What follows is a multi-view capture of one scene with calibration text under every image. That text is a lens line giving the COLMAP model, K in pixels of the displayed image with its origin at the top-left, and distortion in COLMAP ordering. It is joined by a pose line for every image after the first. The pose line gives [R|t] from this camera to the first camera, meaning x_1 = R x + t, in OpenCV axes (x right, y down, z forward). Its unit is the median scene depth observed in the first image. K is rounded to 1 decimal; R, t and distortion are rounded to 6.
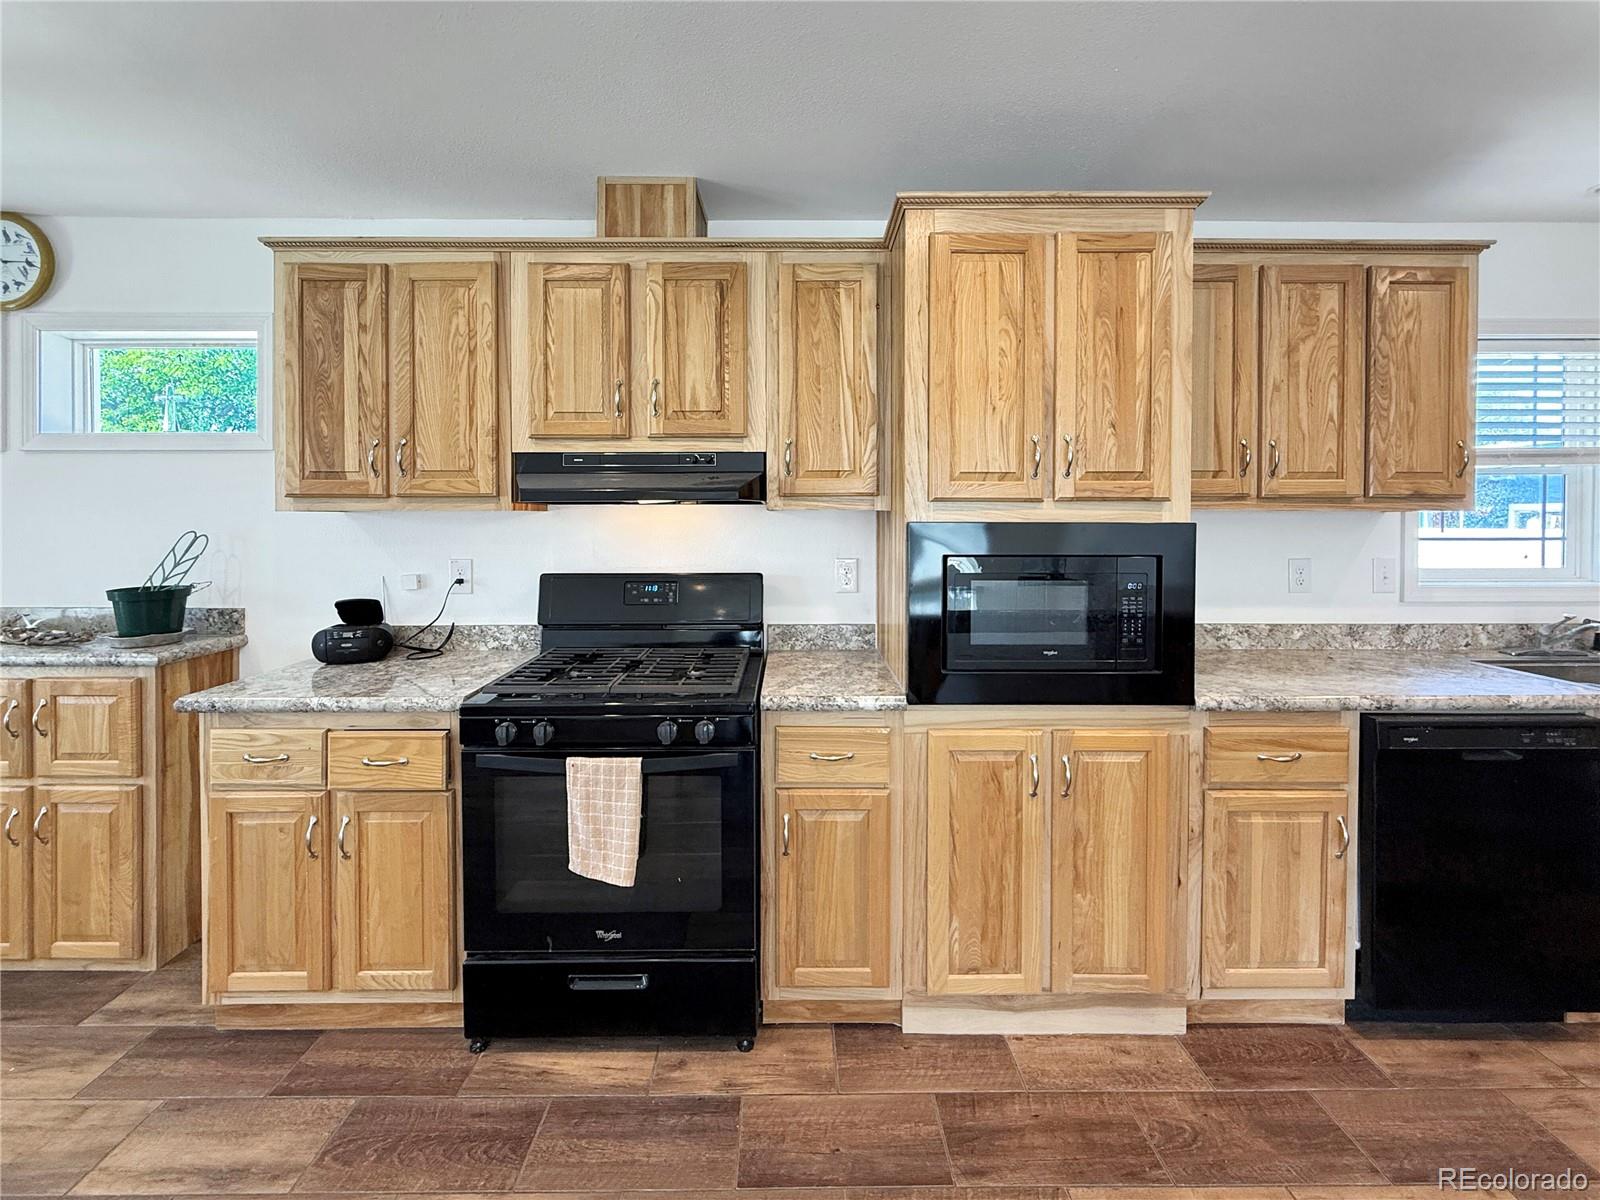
lens RADIAL K [[682.0, 0, 828.3], [0, 682.0, 520.6], [0, 0, 1]] dist [0.001710, -0.000172]
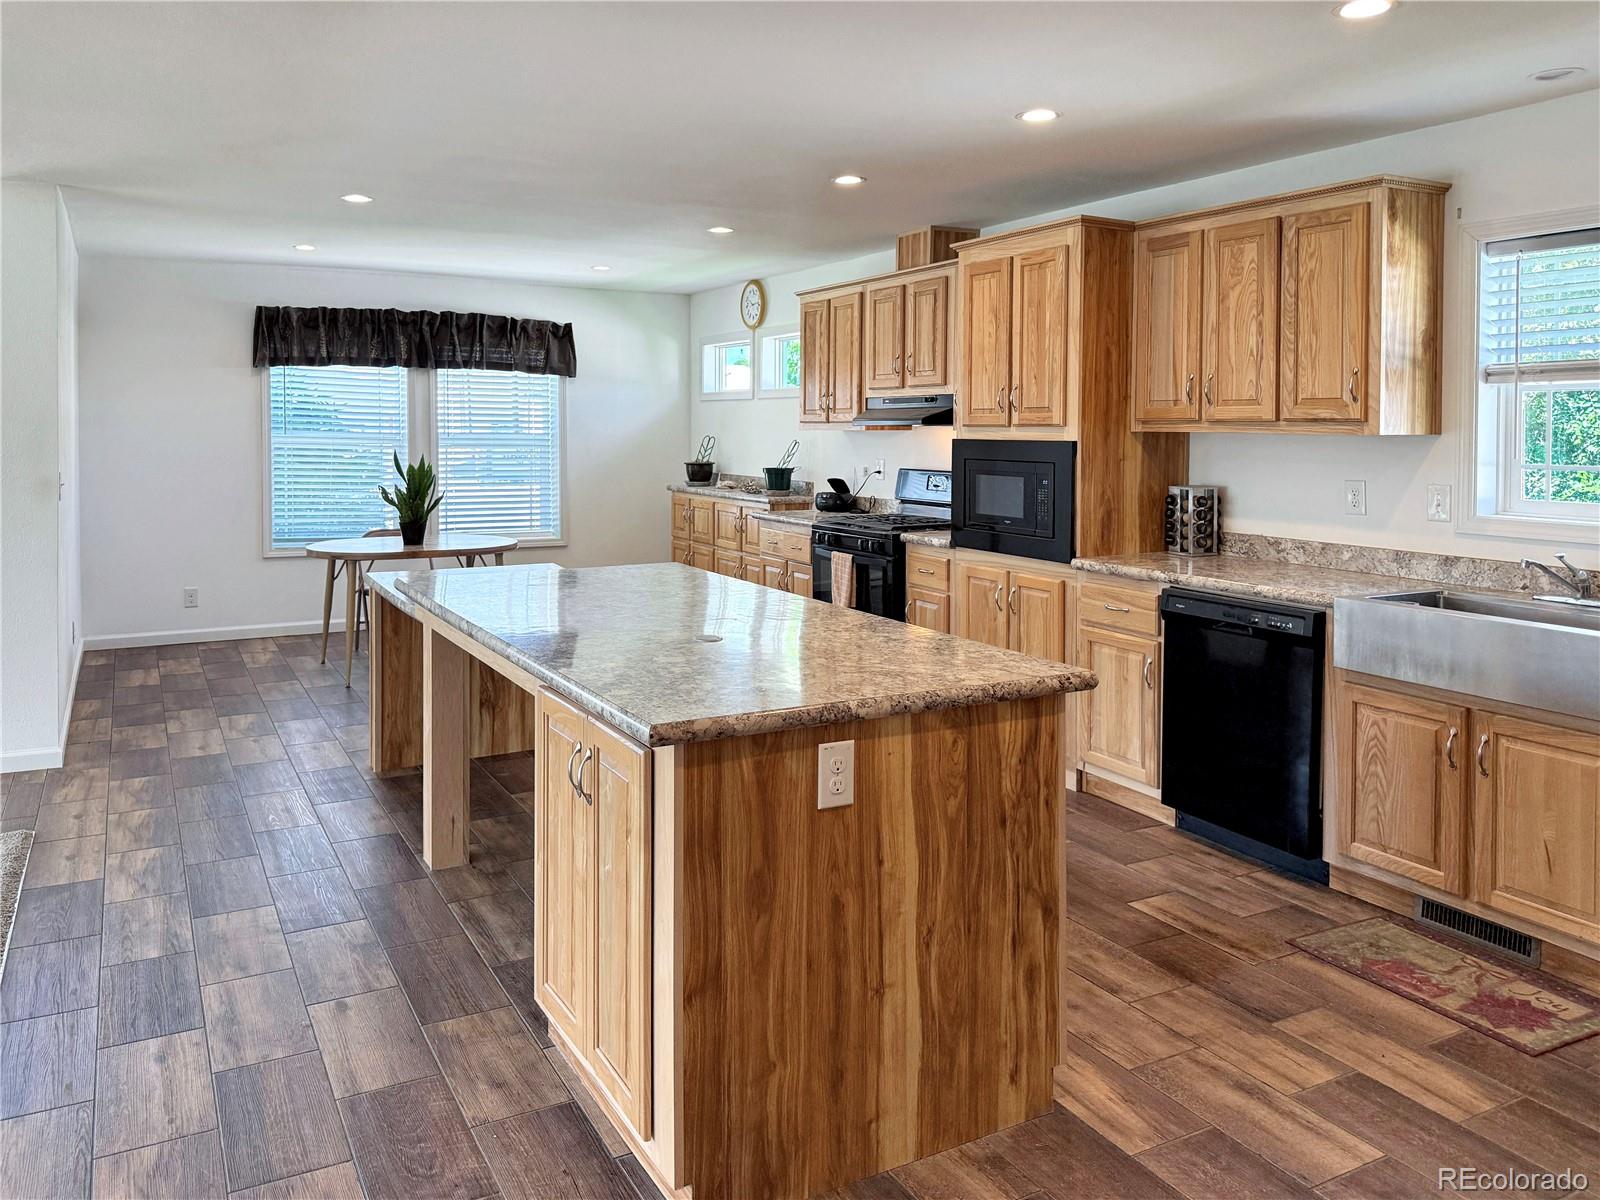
lens RADIAL K [[1202.4, 0, 674.9], [0, 1202.4, 464.2], [0, 0, 1]] dist [0.094460, -0.091048]
pose [[0.399352, 0.031782, -0.916247, 2.263844], [-0.008271, 0.999483, 0.031065, -0.017969], [0.916760, -0.004828, 0.399409, -0.731107]]
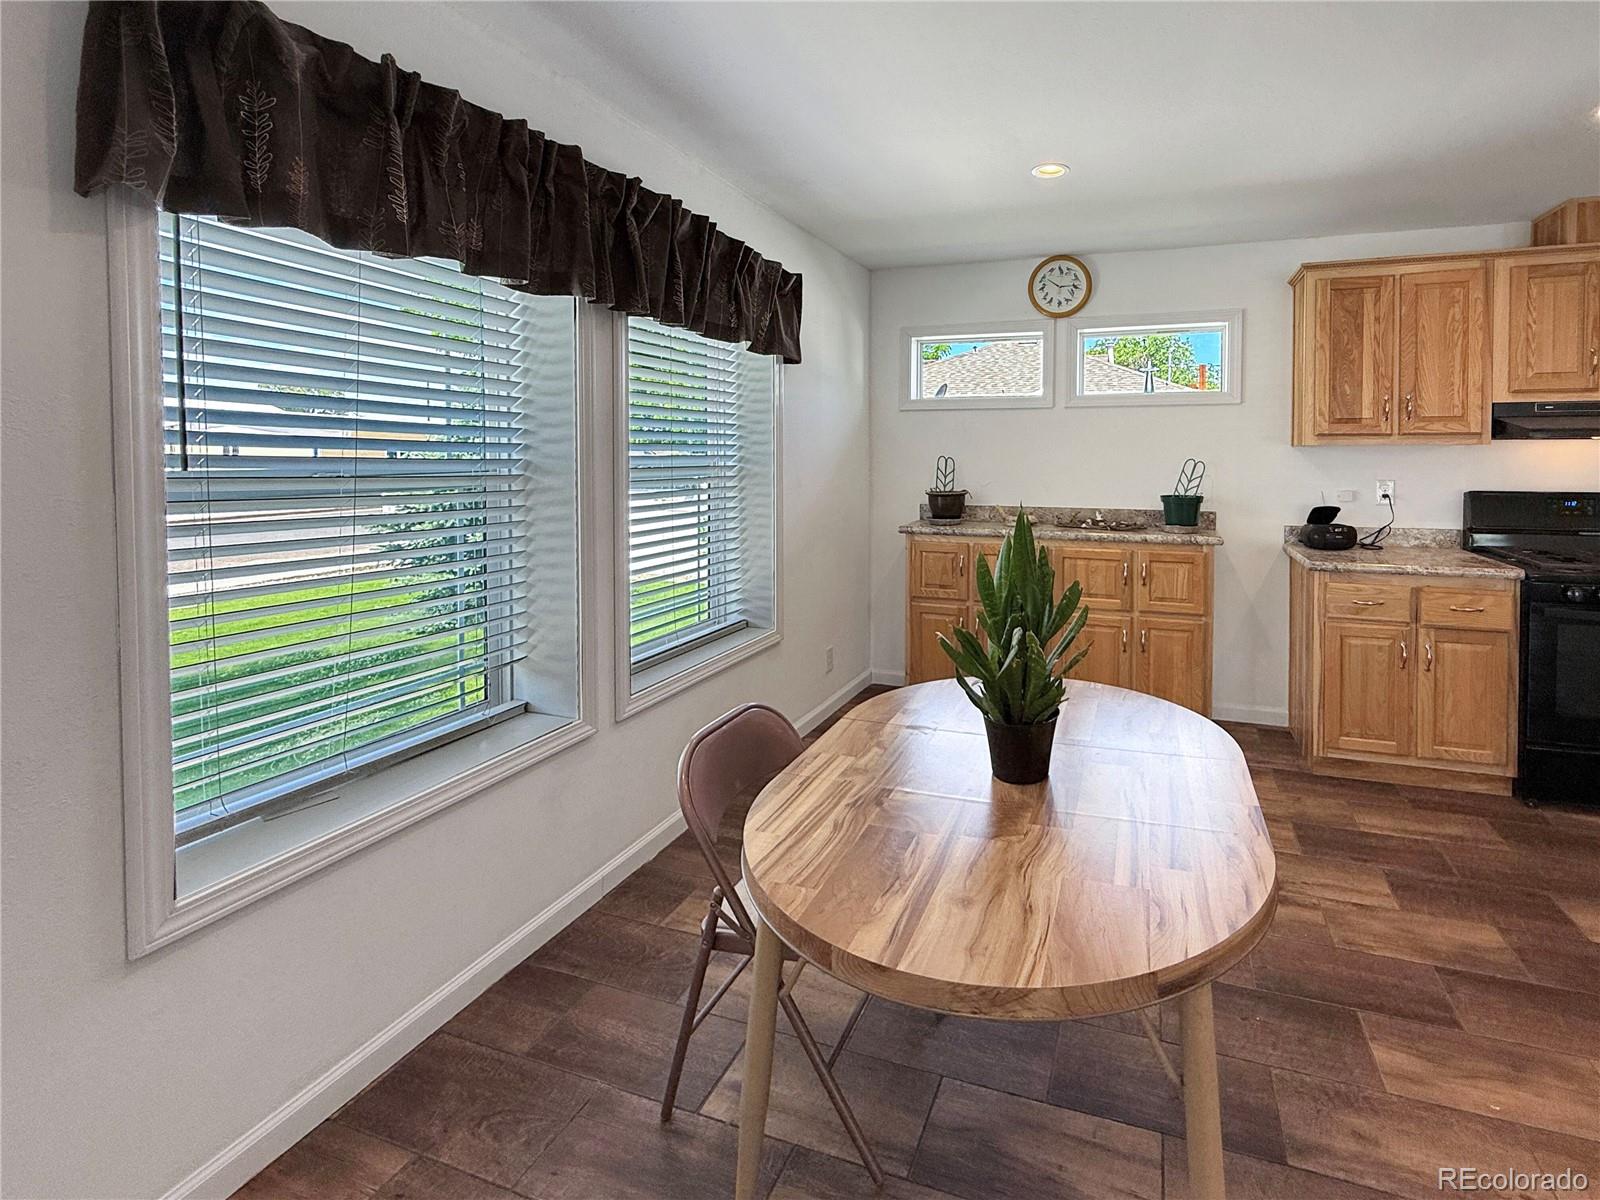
lens RADIAL K [[717.1, 0, 931.7], [0, 717.1, 465.7], [0, 0, 1]] dist [-0.000296, -0.000100]
pose [[0.950980, 0.007129, -0.309169, -1.112452], [-0.004062, 0.999936, 0.010561, 0.018122], [0.309224, -0.008787, 0.950948, -0.757822]]
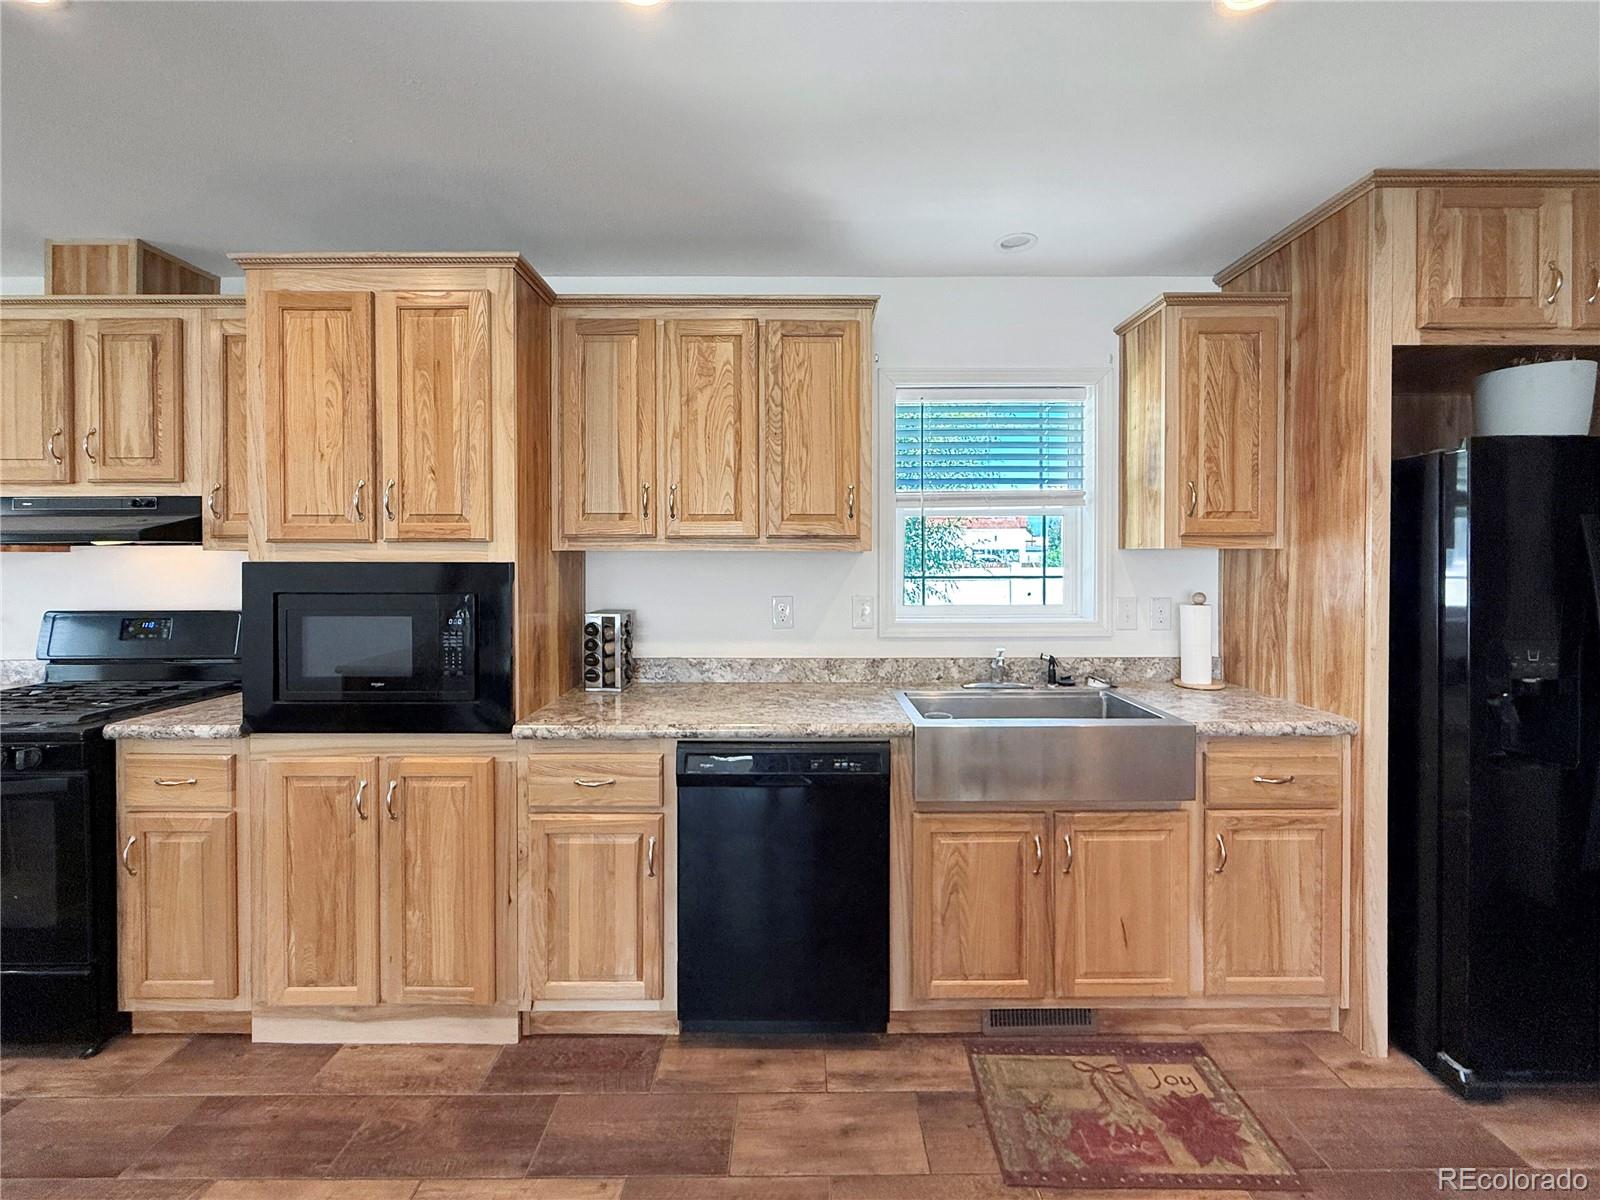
lens RADIAL K [[682.0, 0, 840.4], [0, 682.0, 555.0], [0, 0, 1]] dist [0.001710, -0.000172]
pose [[0.999985, -0.001516, -0.005245, 0.920023], [0.001479, 0.999974, -0.007127, 0.000308], [0.005256, 0.007120, 0.999961, -0.057165]]
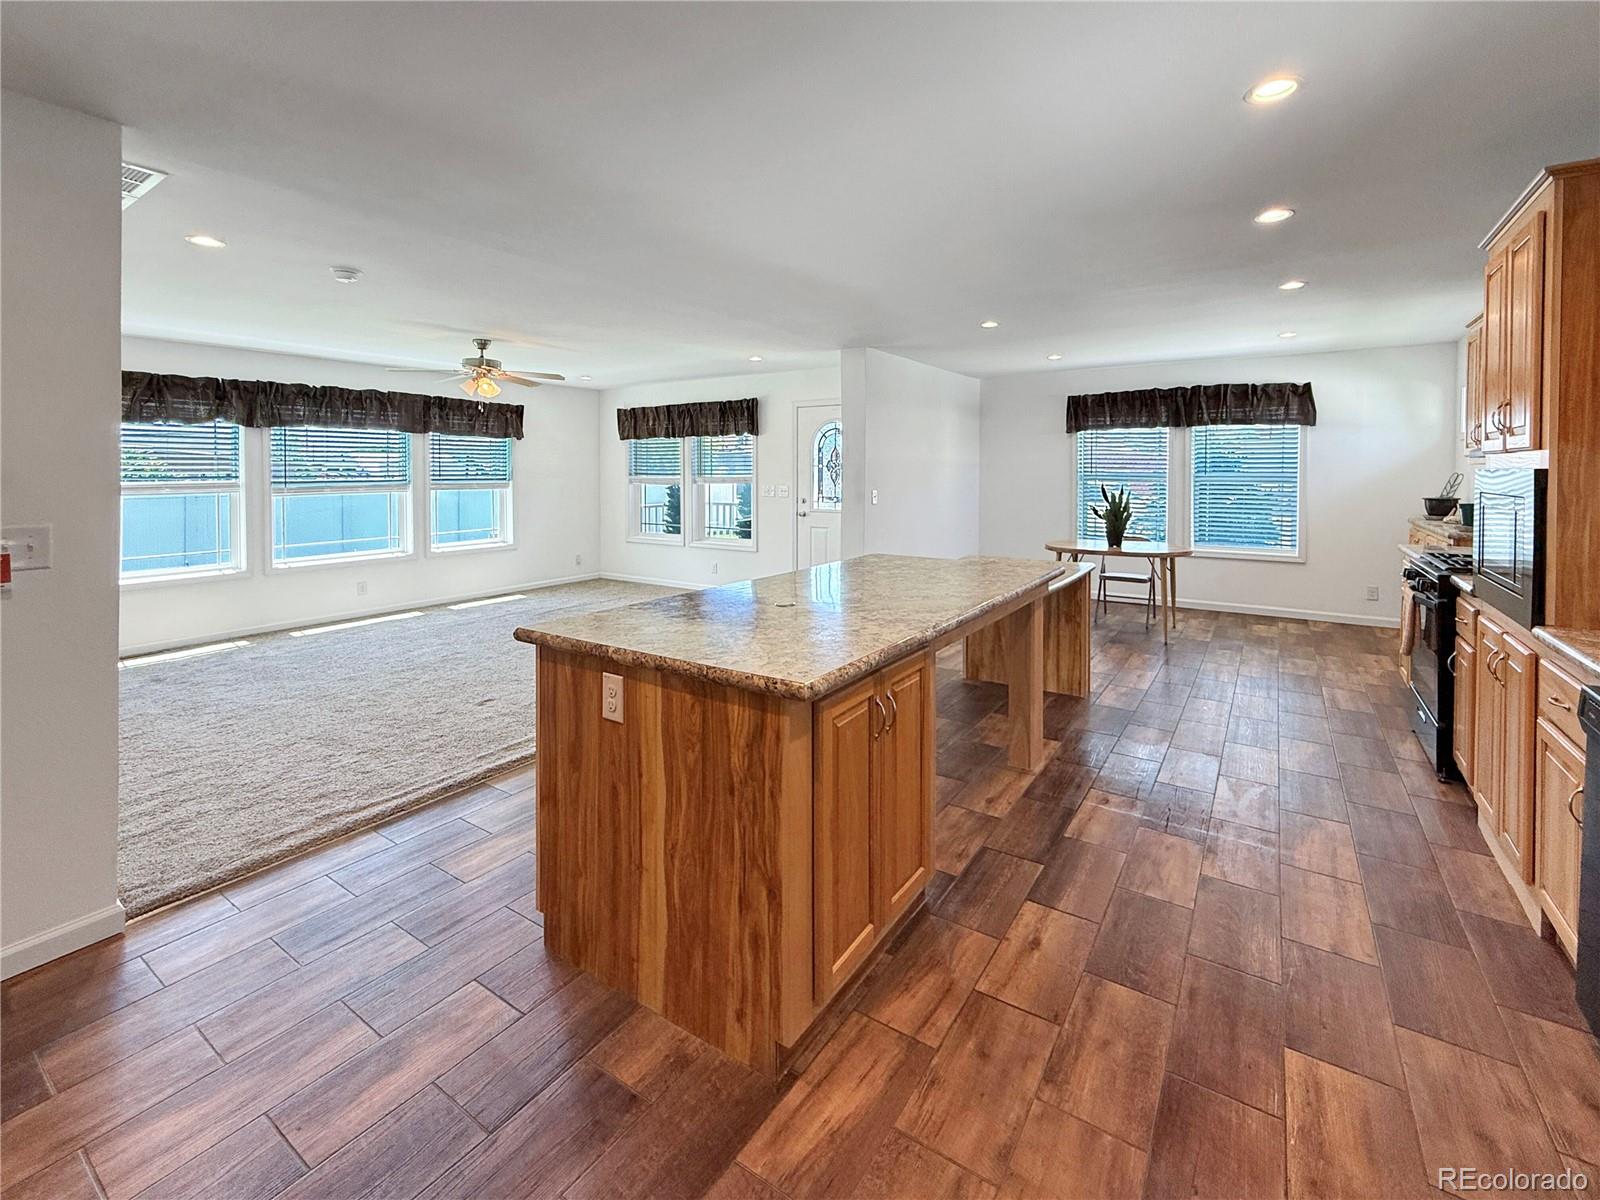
lens RADIAL K [[682.0, 0, 807.7], [0, 682.0, 471.2], [0, 0, 1]] dist [0.001710, -0.000172]
pose [[-0.581714, 0.001180, -0.813392, 1.879702], [-0.005988, 0.999966, 0.005734, -0.000774], [0.813371, 0.008206, -0.581687, 0.593176]]
